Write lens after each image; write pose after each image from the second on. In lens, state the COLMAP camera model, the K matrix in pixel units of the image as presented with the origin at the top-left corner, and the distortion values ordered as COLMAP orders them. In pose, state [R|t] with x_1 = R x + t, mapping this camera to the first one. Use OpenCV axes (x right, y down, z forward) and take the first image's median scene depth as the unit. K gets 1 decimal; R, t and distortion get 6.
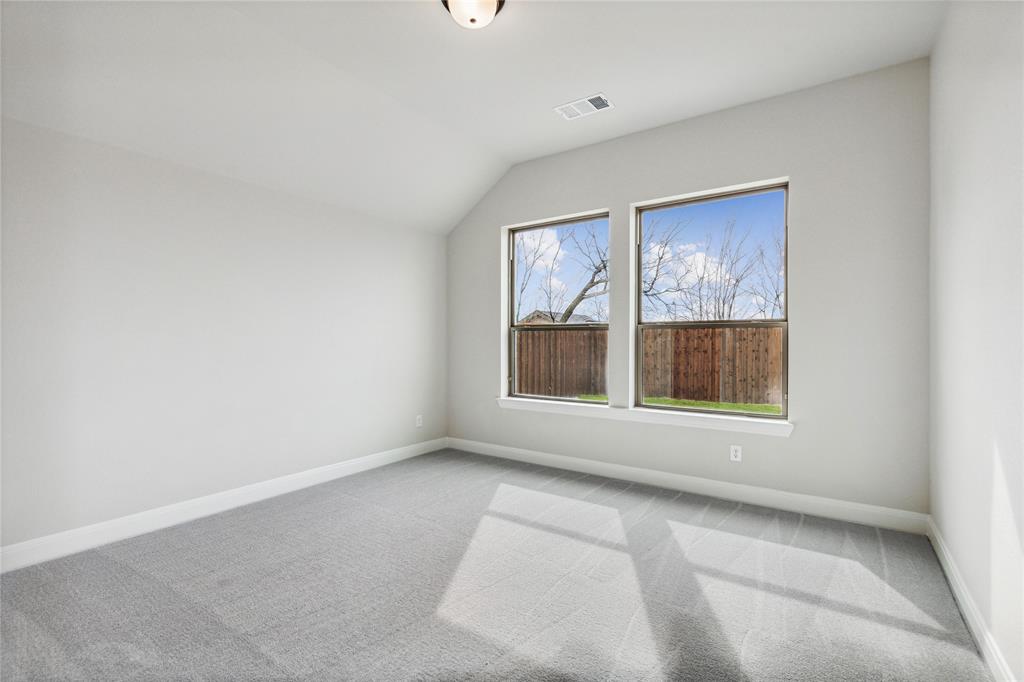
lens RADIAL K [[471.2, 0, 512.5], [0, 471.2, 348.0], [0, 0, 1]] dist [0.007284, -0.000489]
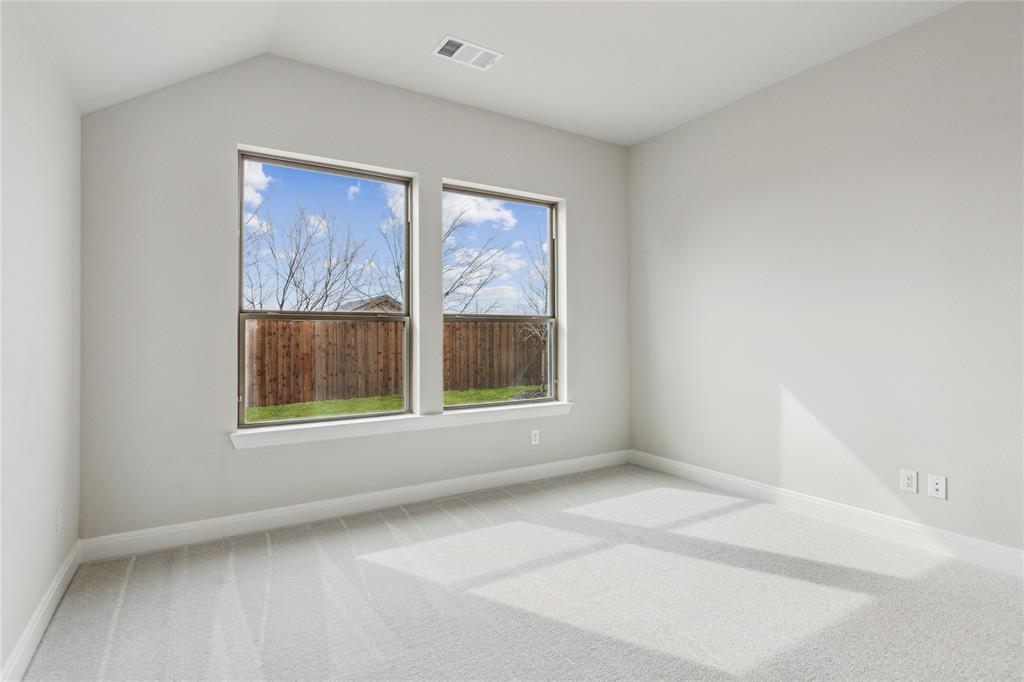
lens RADIAL K [[513.0, 0, 516.2], [0, 513.0, 333.0], [0, 0, 1]] dist [0.002326, -0.002038]
pose [[0.392694, -0.000241, 0.919669, -0.457395], [0.018673, 0.999796, -0.007711, -0.007561], [-0.919480, 0.020201, 0.392618, 0.408359]]
